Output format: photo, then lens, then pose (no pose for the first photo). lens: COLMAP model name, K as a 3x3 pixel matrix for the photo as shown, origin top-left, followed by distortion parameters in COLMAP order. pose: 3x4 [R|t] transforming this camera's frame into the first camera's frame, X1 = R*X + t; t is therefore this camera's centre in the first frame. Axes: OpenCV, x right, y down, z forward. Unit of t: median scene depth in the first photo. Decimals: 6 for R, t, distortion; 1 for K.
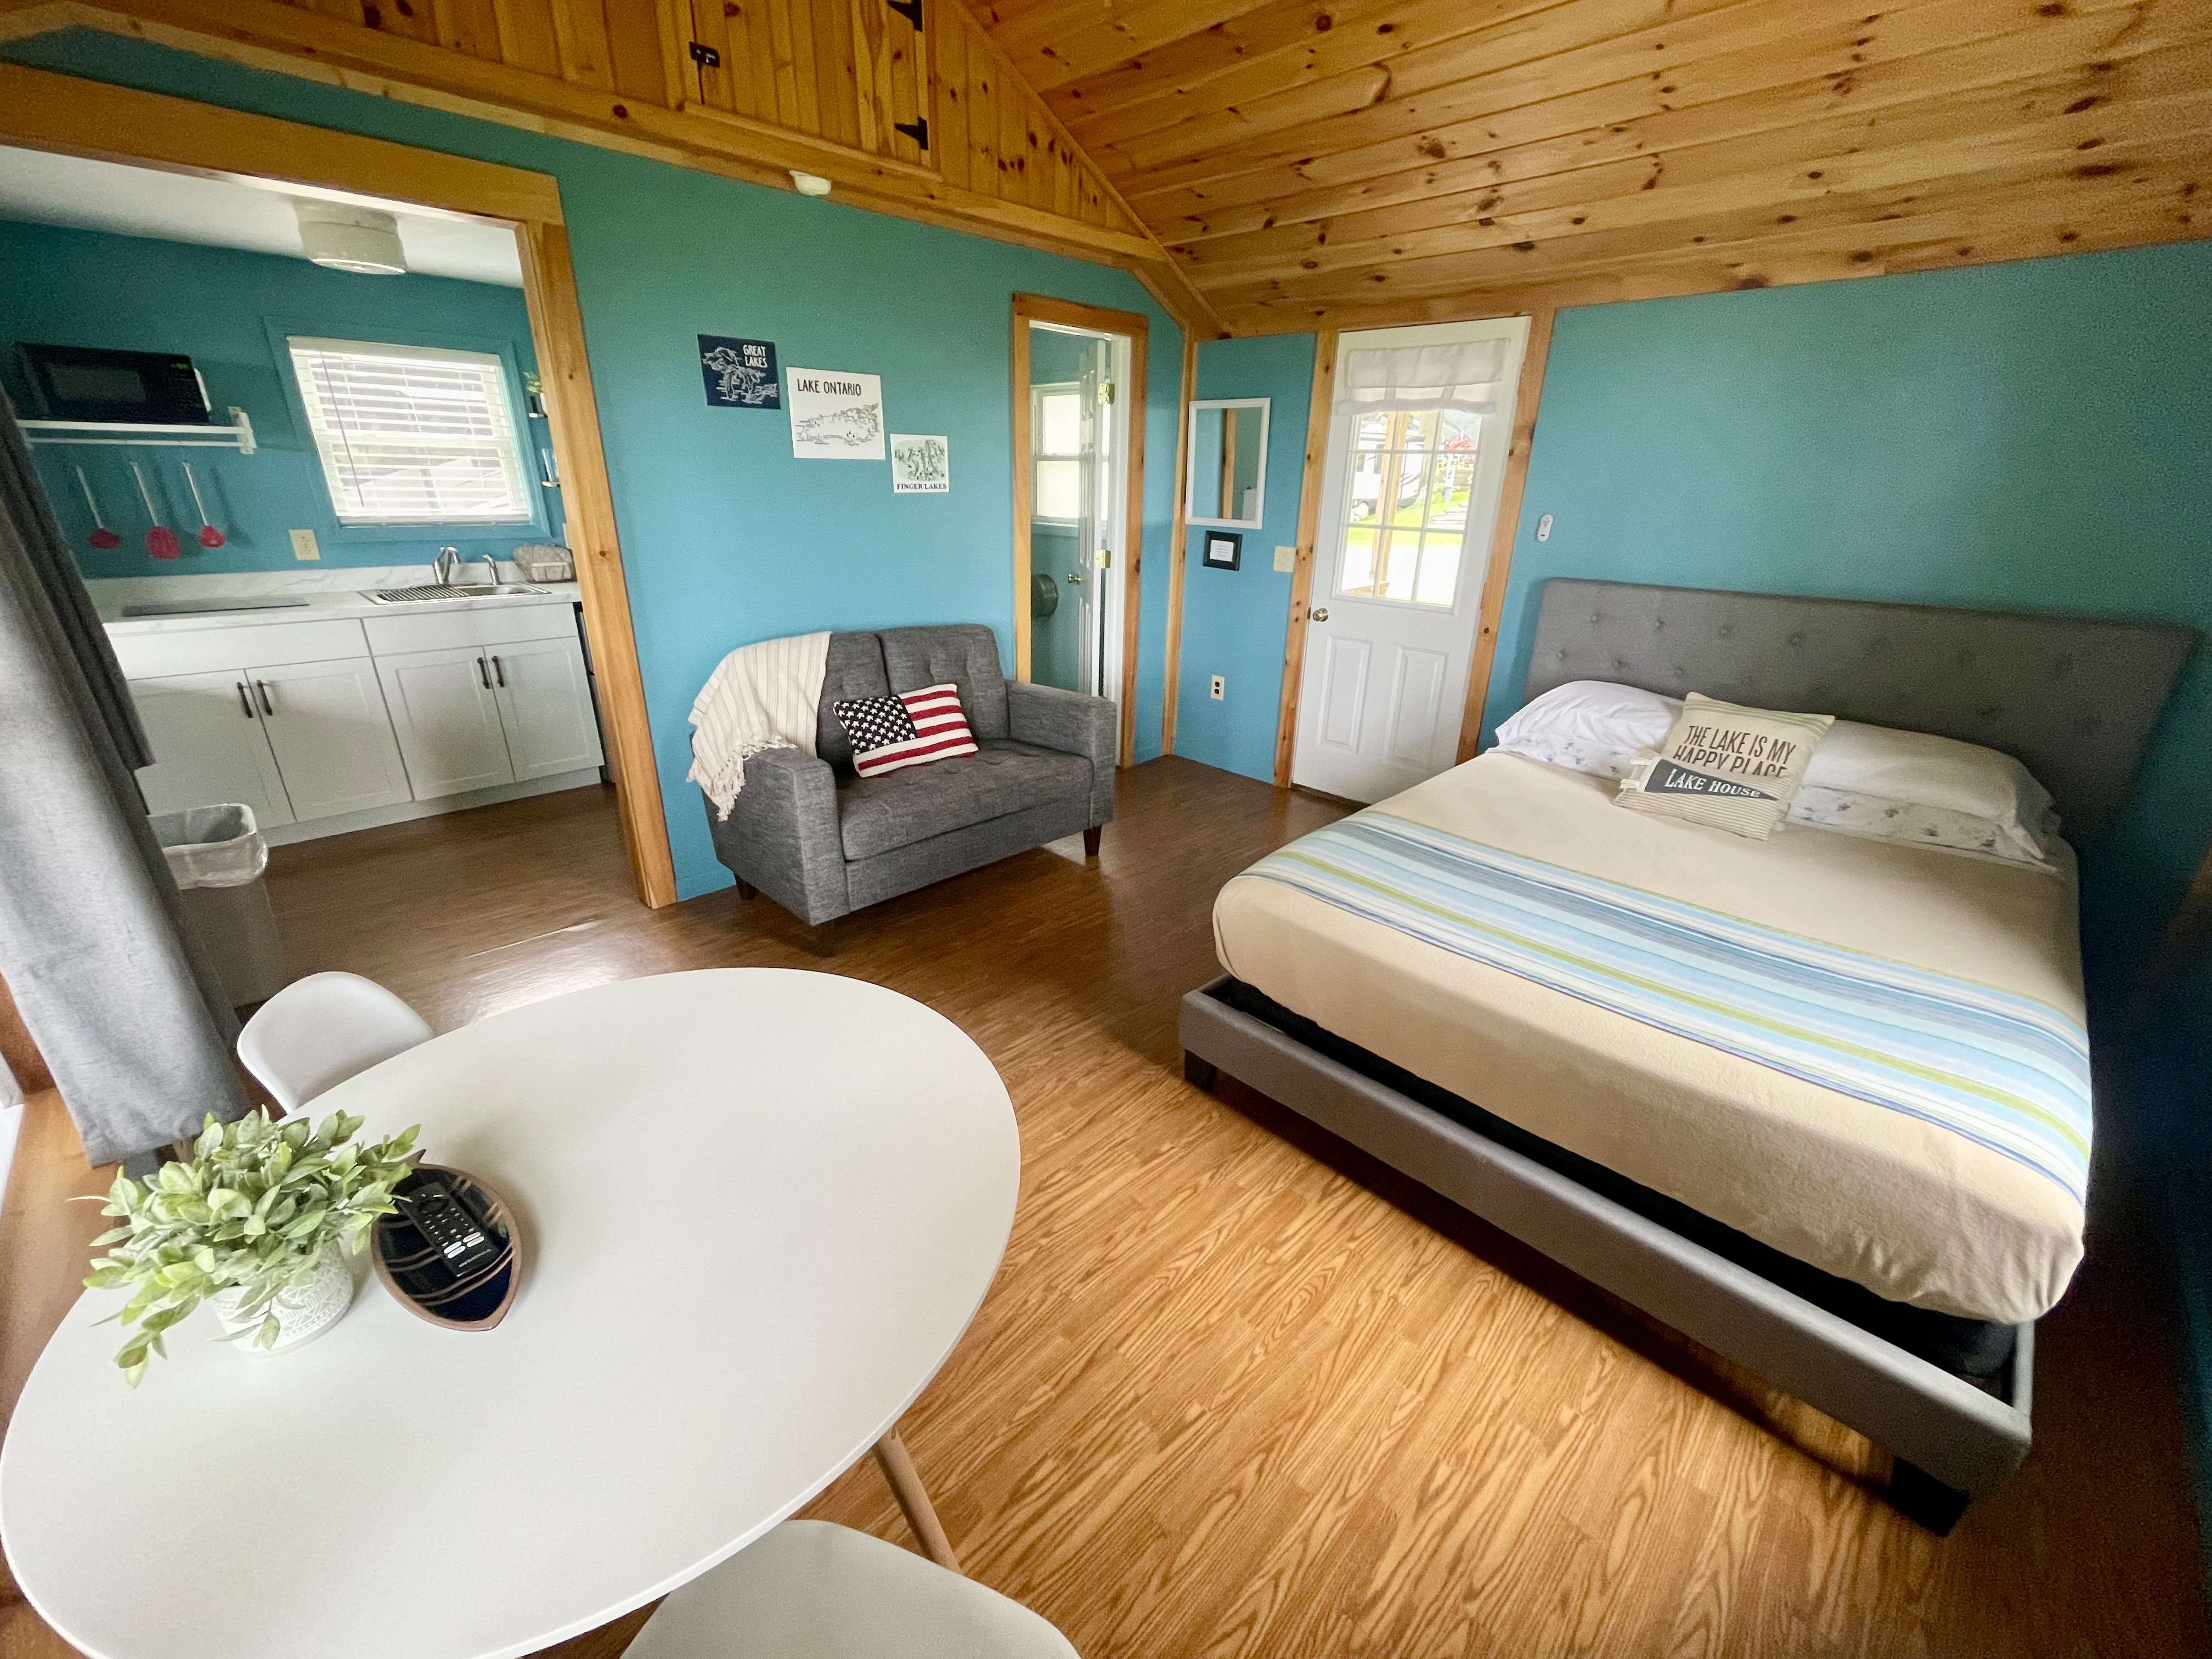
lens RADIAL K [[889.3, 0, 1101.5], [0, 889.3, 830.9], [0, 0, 1]] dist [-0.001671, -0.000100]
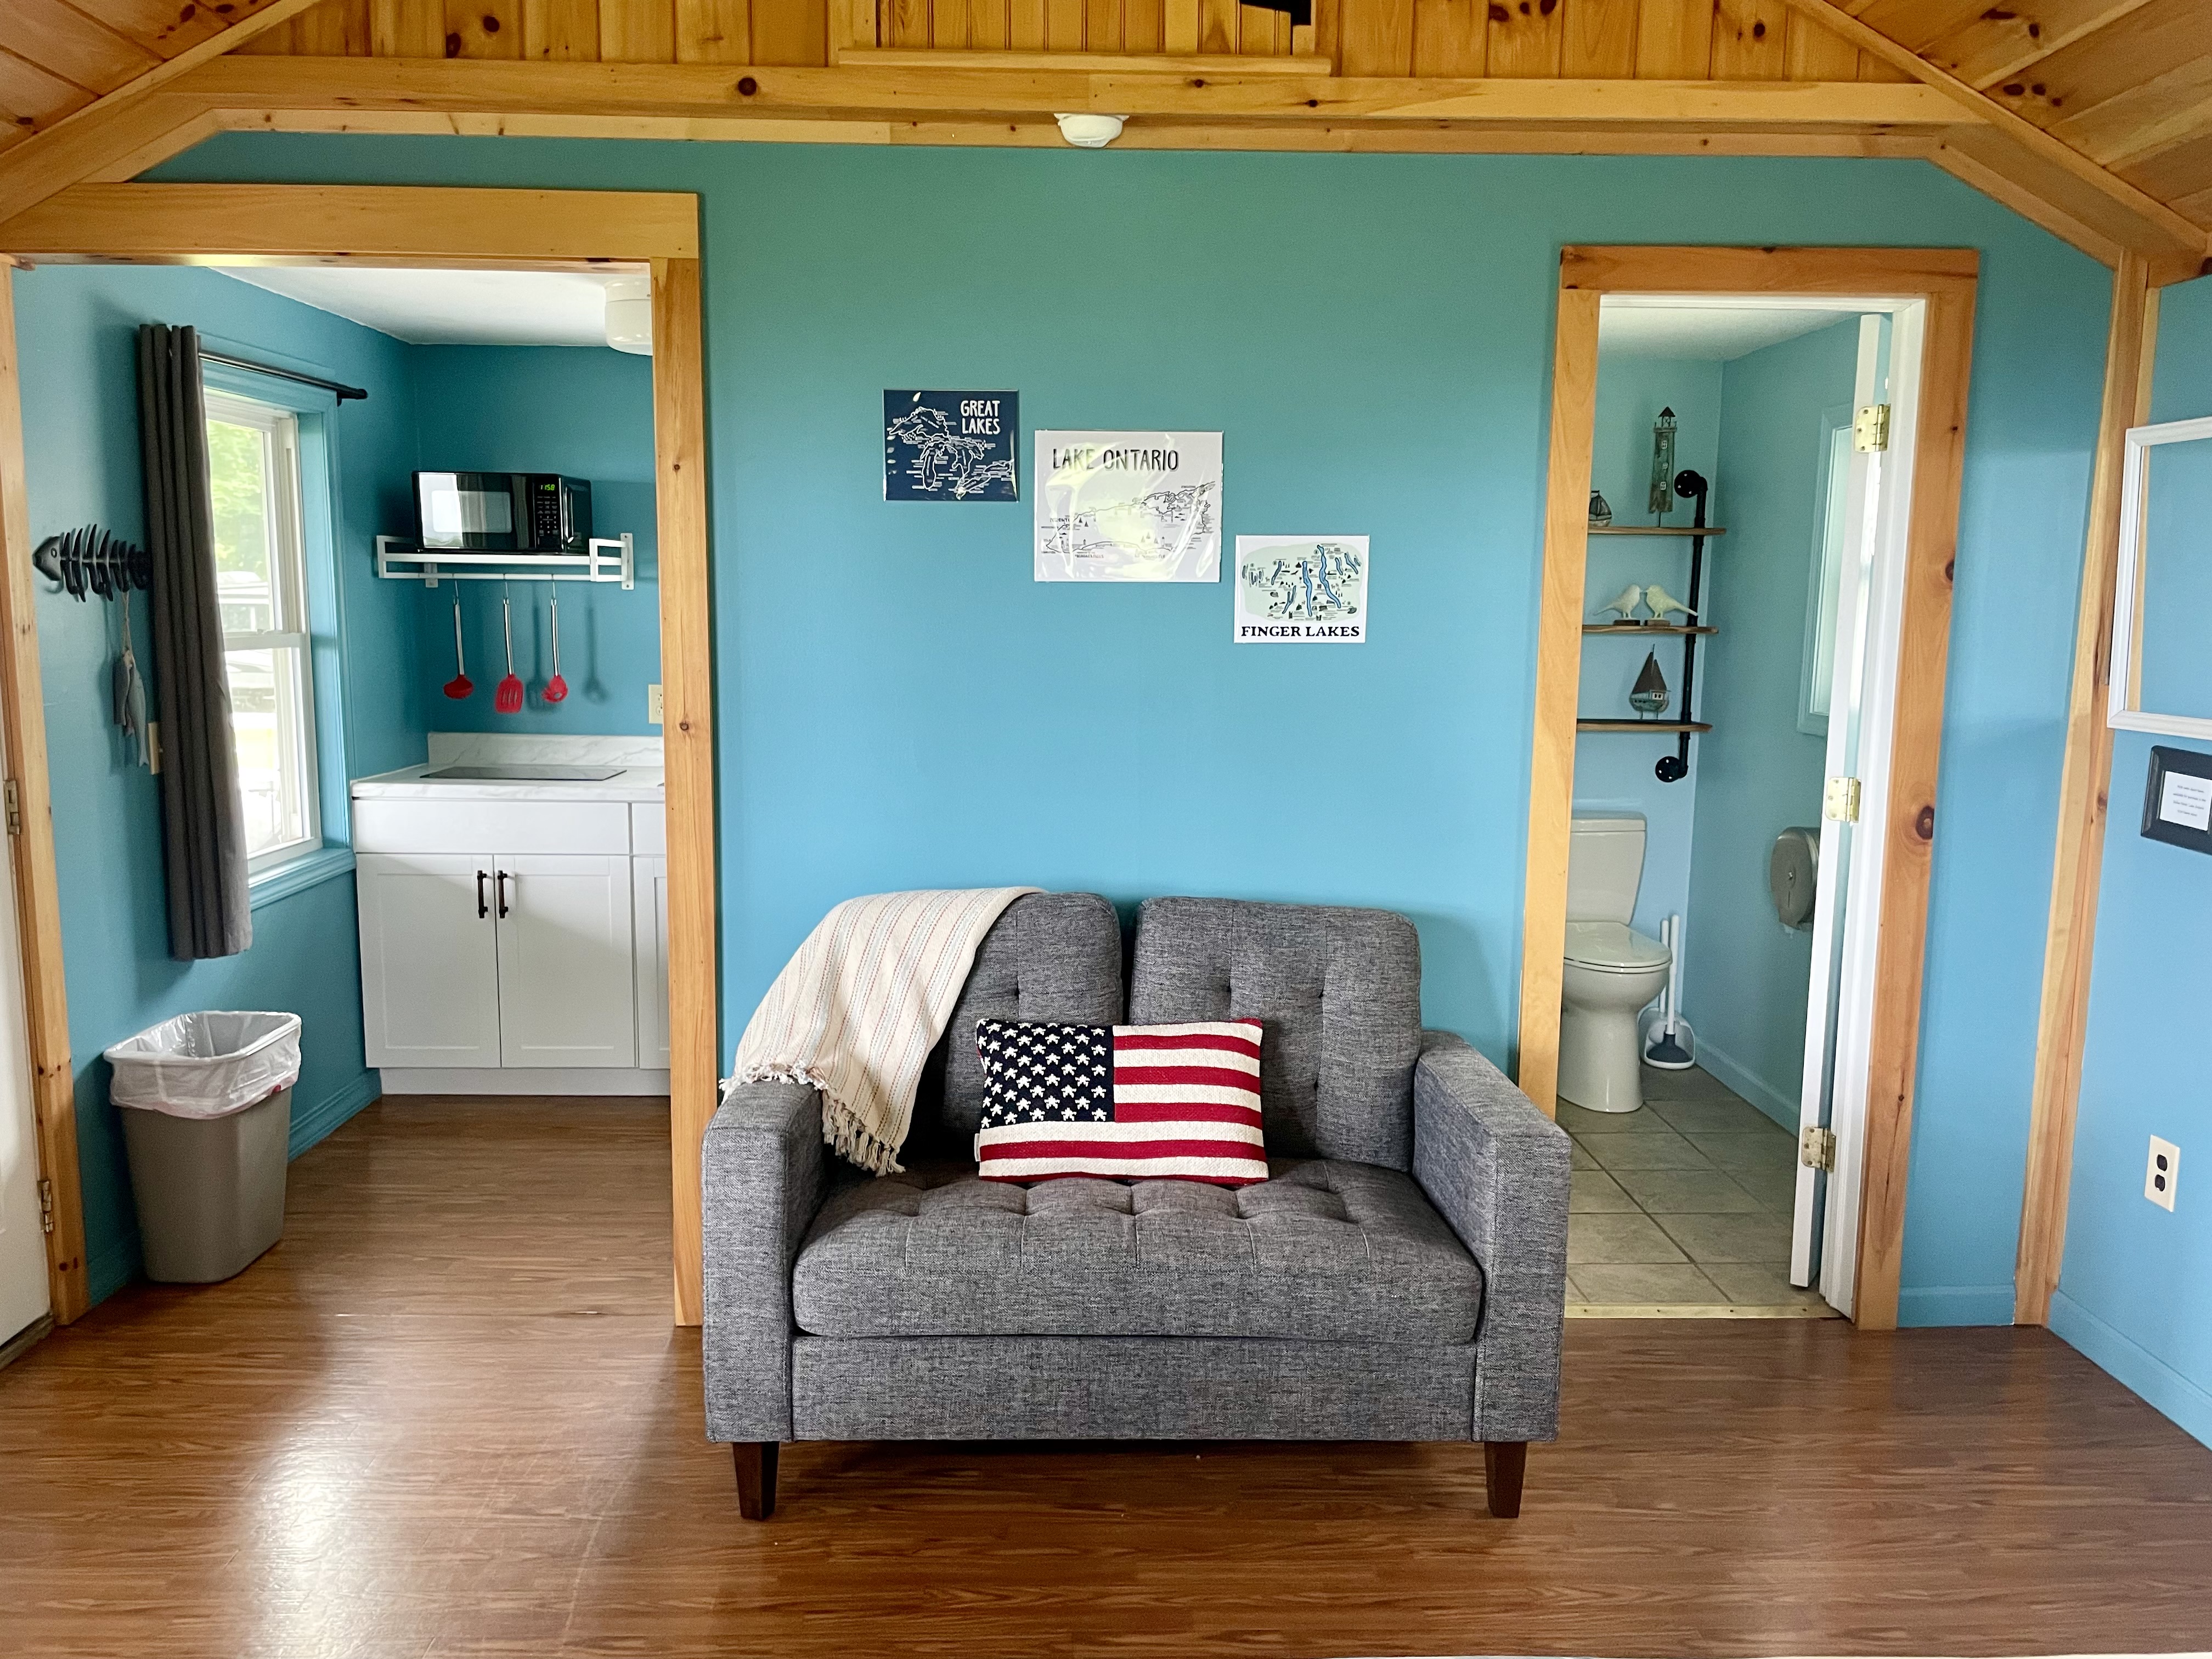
lens RADIAL K [[1665.8, 0, 1106.8], [0, 1665.8, 839.8], [0, 0, 1]] dist [0.063936, -0.065646]
pose [[0.724636, 0.086854, -0.683637, 0.397148], [-0.255900, 0.955008, -0.149915, -0.115053], [0.639858, 0.283576, 0.714259, 0.315940]]
